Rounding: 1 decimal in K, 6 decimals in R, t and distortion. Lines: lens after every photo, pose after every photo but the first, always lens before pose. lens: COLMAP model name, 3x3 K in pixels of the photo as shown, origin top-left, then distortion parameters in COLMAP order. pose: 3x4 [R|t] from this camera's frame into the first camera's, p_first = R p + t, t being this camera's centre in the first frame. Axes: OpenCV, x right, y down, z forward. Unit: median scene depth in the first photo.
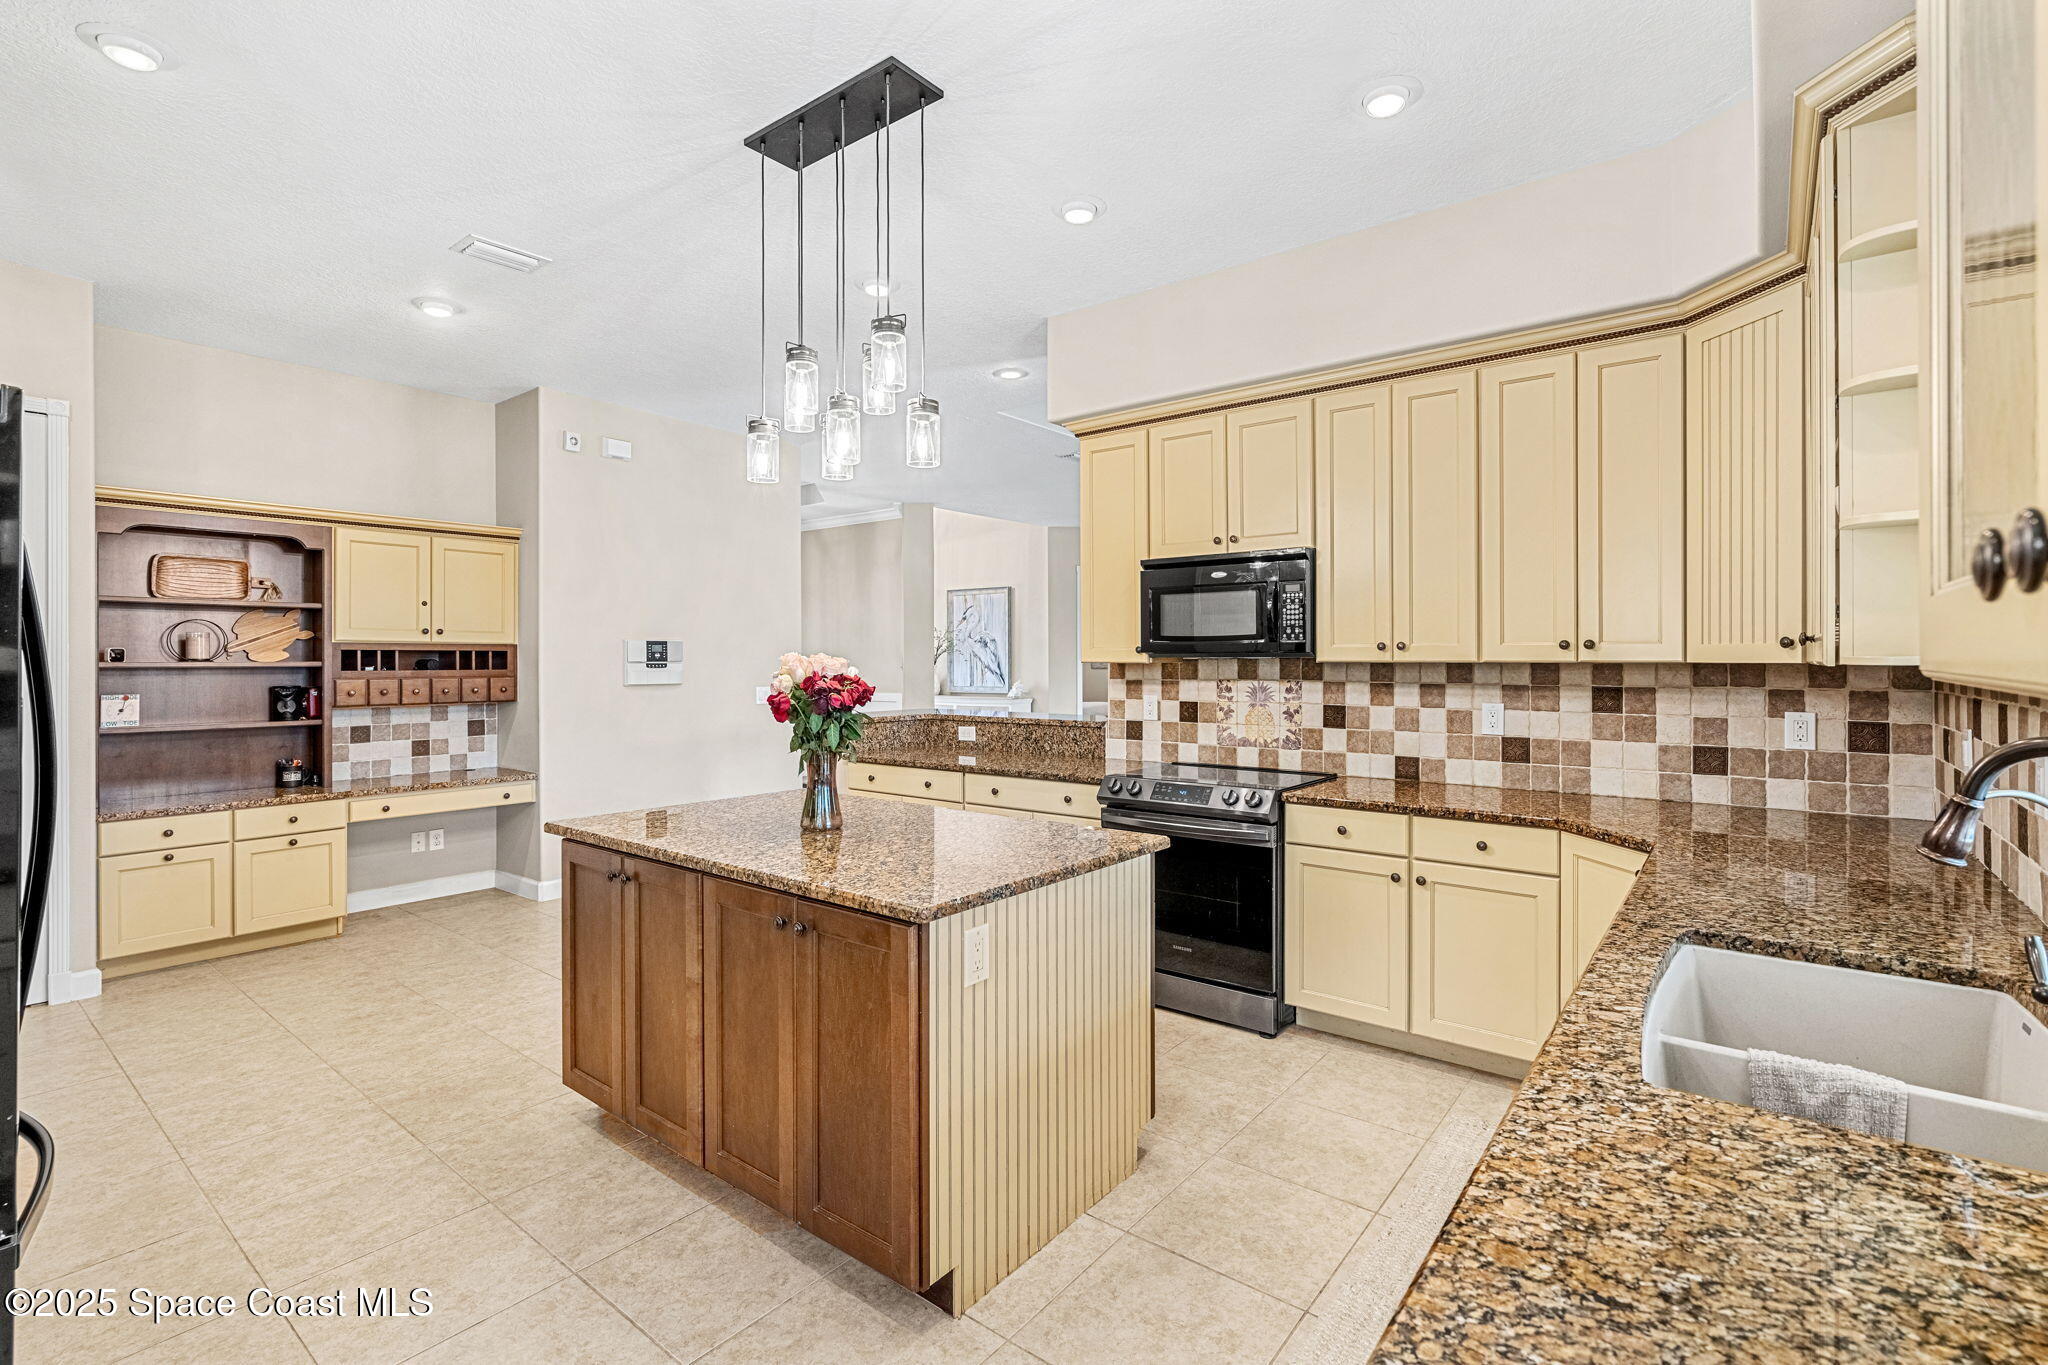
lens RADIAL K [[932.0, 0, 1022.0], [0, 932.0, 662.8], [0, 0, 1]] dist [-0.000786, 0.000189]
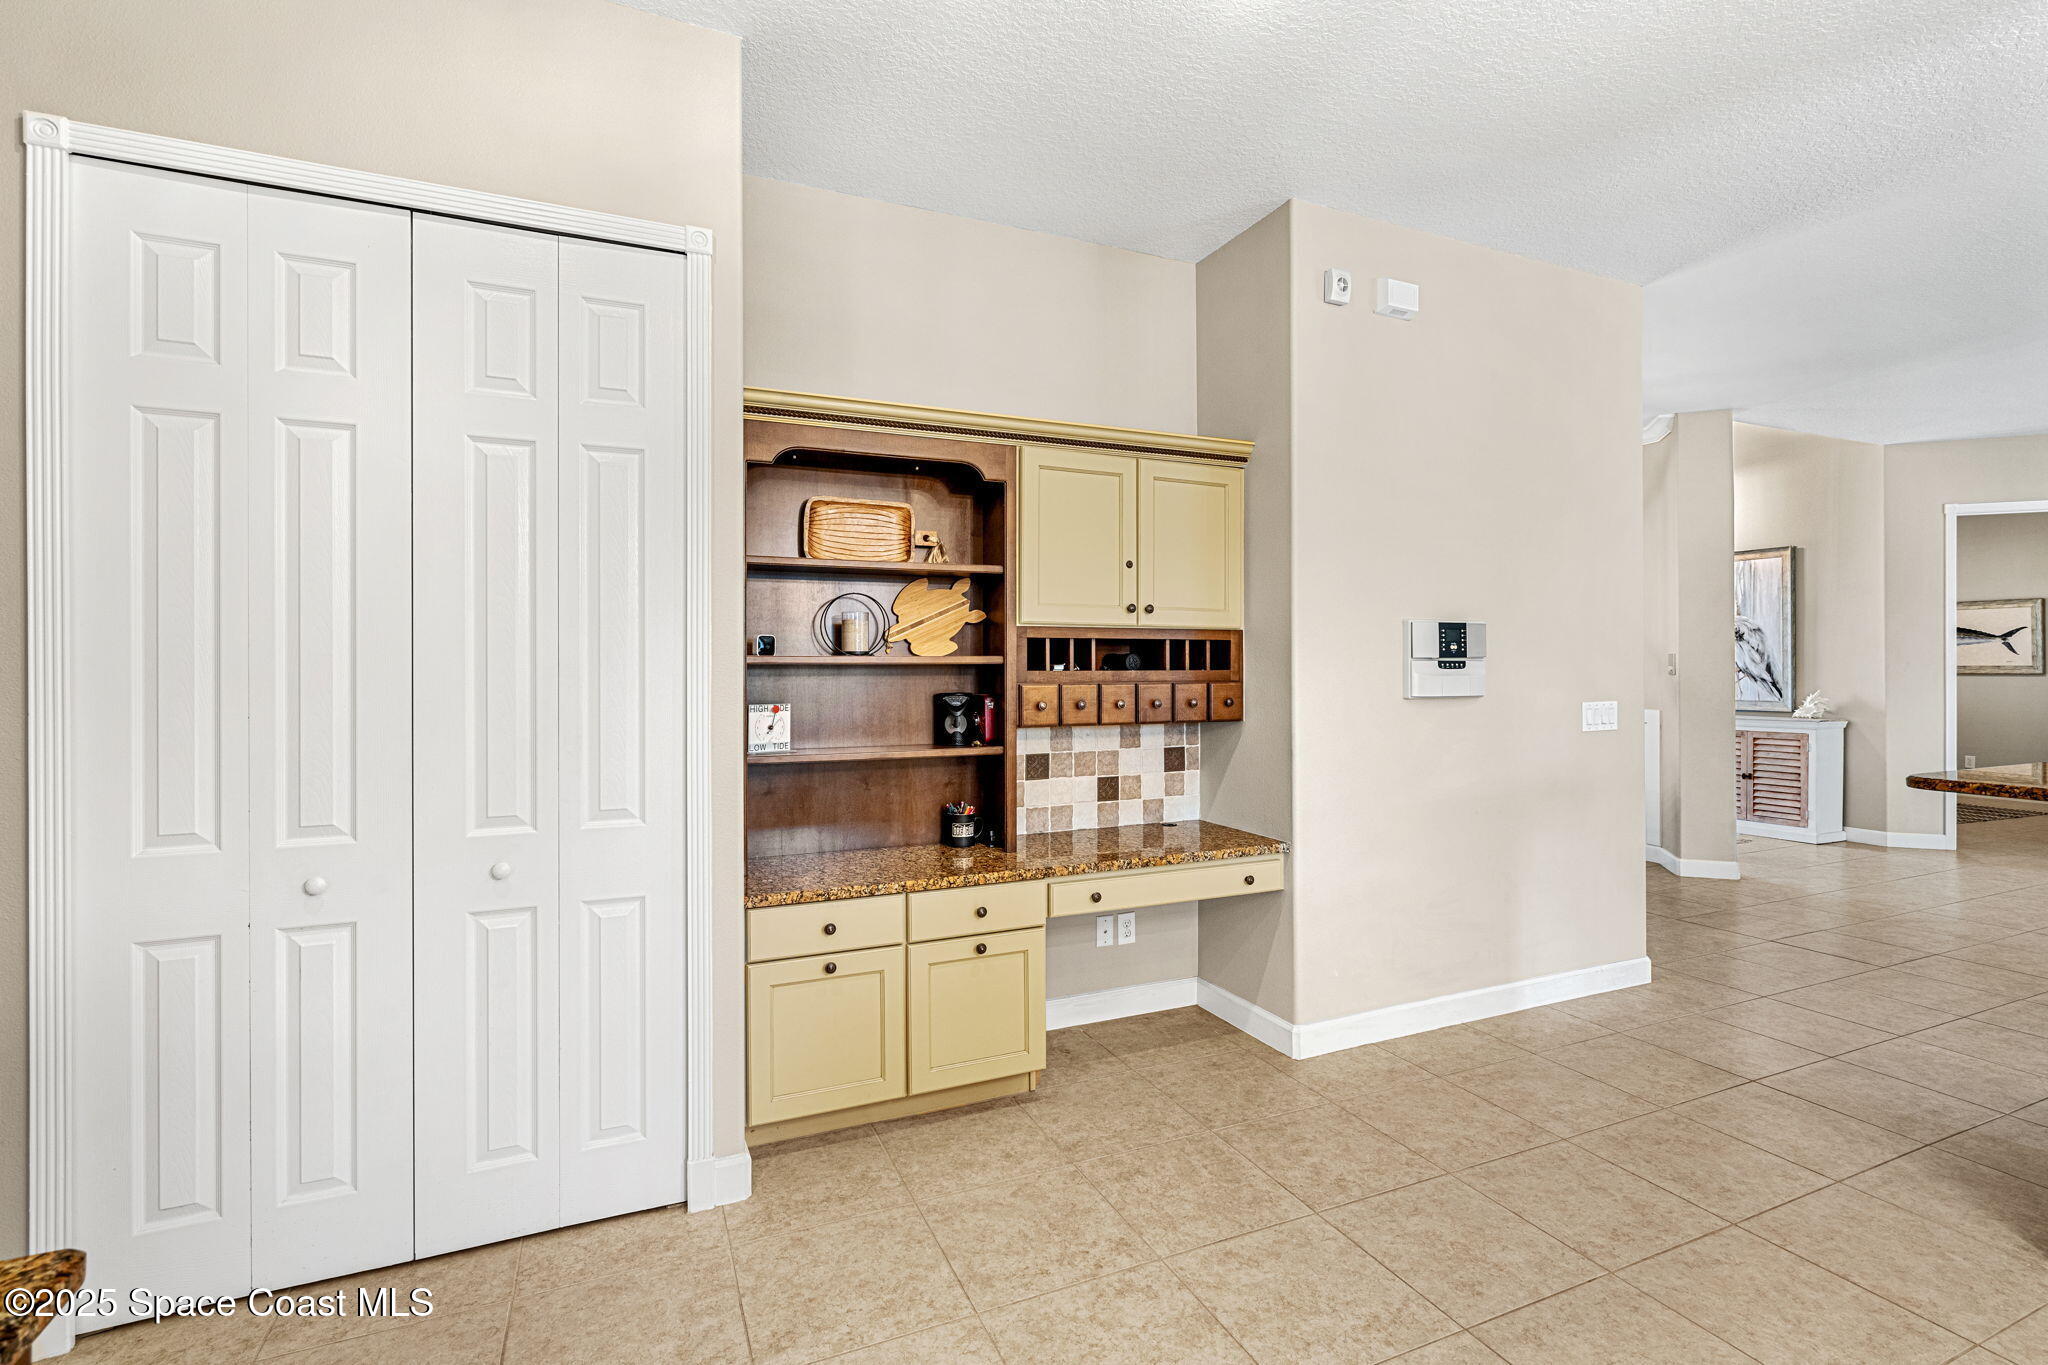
lens RADIAL K [[934.5, 0, 1025.4], [0, 934.5, 670.3], [0, 0, 1]] dist [-0.003328, -0.000206]
pose [[0.884925, 0.002756, -0.465726, -0.432481], [-0.001227, 0.999993, 0.003587, 0.006108], [0.465733, -0.002603, 0.884922, 0.431006]]
